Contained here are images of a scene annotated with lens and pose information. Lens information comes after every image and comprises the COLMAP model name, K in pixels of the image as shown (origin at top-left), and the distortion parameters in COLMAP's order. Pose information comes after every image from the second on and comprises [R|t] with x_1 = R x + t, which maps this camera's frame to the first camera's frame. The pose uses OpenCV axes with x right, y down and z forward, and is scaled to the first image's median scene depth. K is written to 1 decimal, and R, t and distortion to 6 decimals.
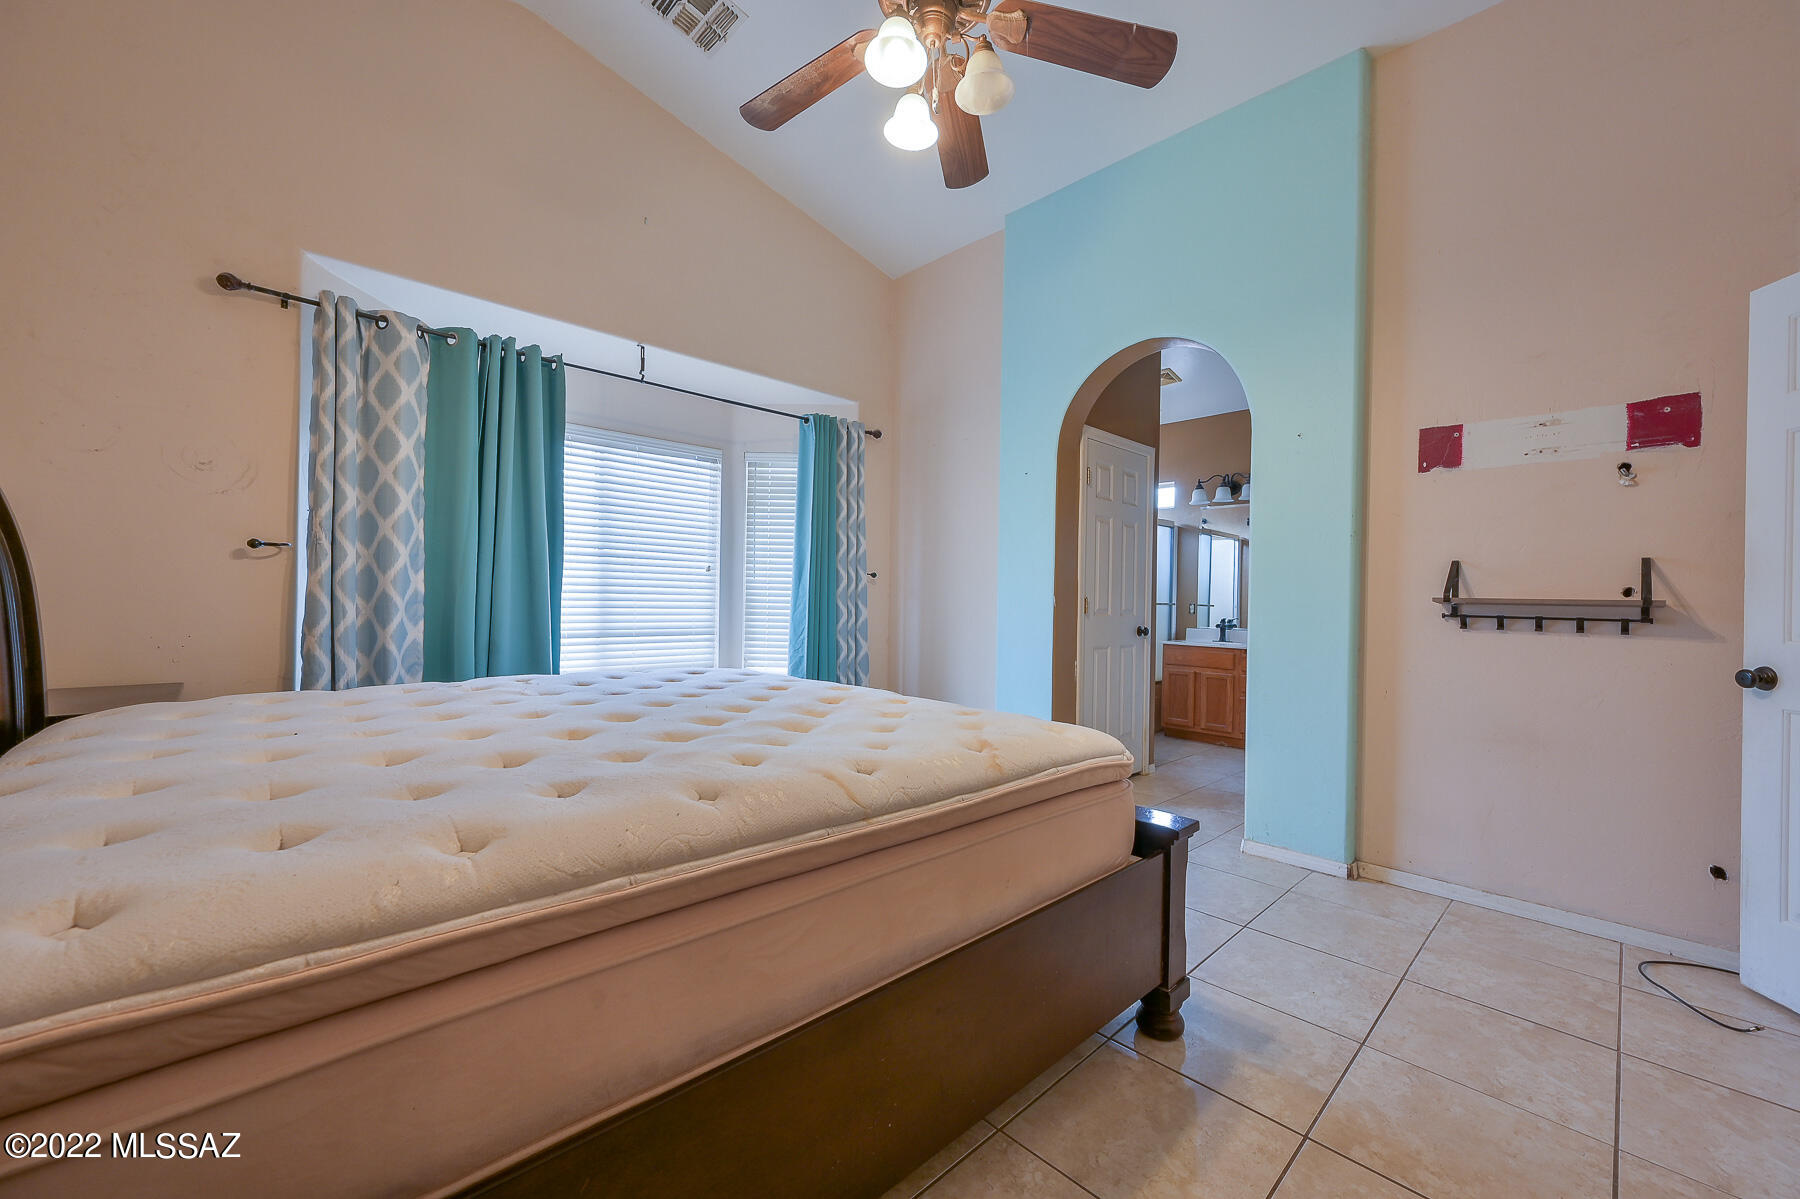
lens RADIAL K [[717.7, 0, 910.1], [0, 717.7, 598.8], [0, 0, 1]] dist [0.010514, -0.000018]
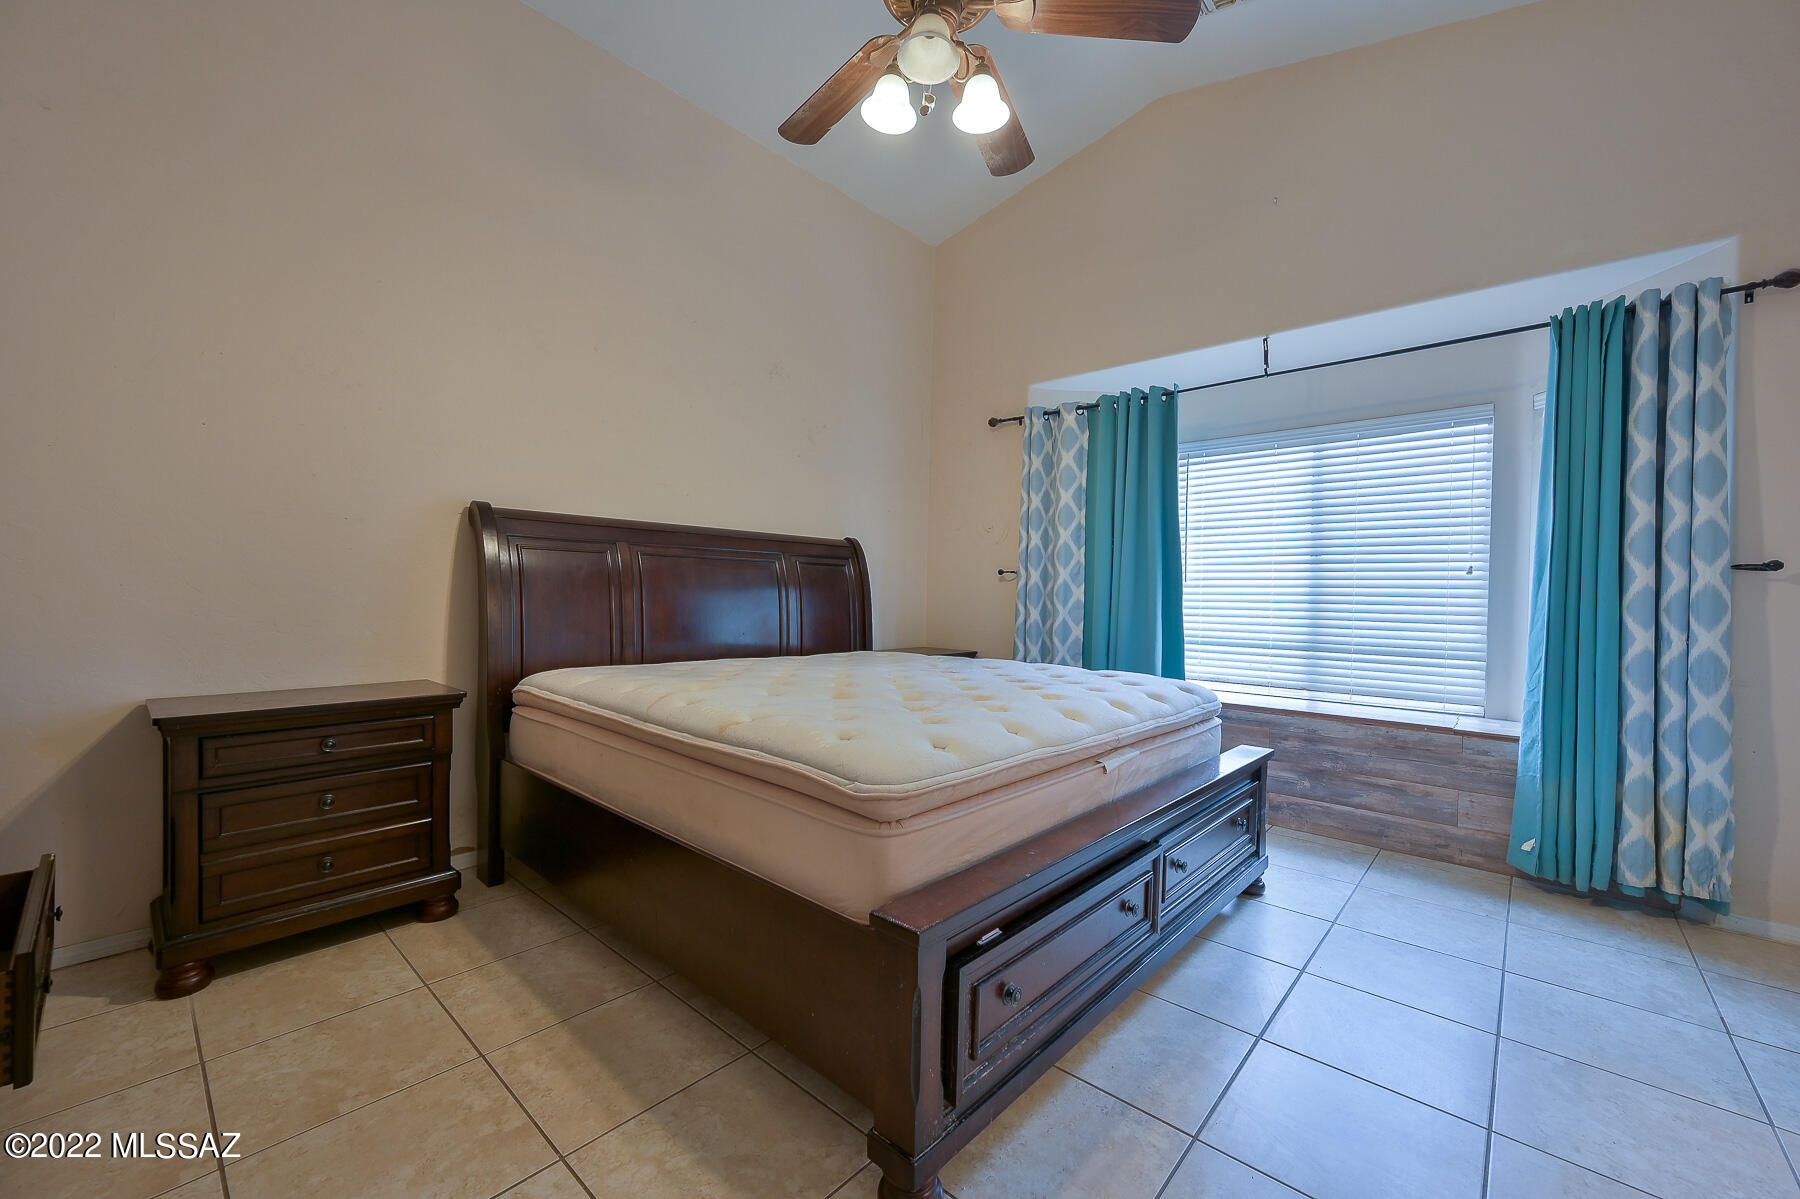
lens RADIAL K [[708.6, 0, 904.7], [0, 708.6, 602.3], [0, 0, 1]] dist [-0.000965, -0.000061]
pose [[0.067254, -0.004234, -0.997727, 0.630025], [-0.014400, 0.999883, -0.005214, 0.004907], [0.997632, 0.014718, 0.067185, 0.583090]]
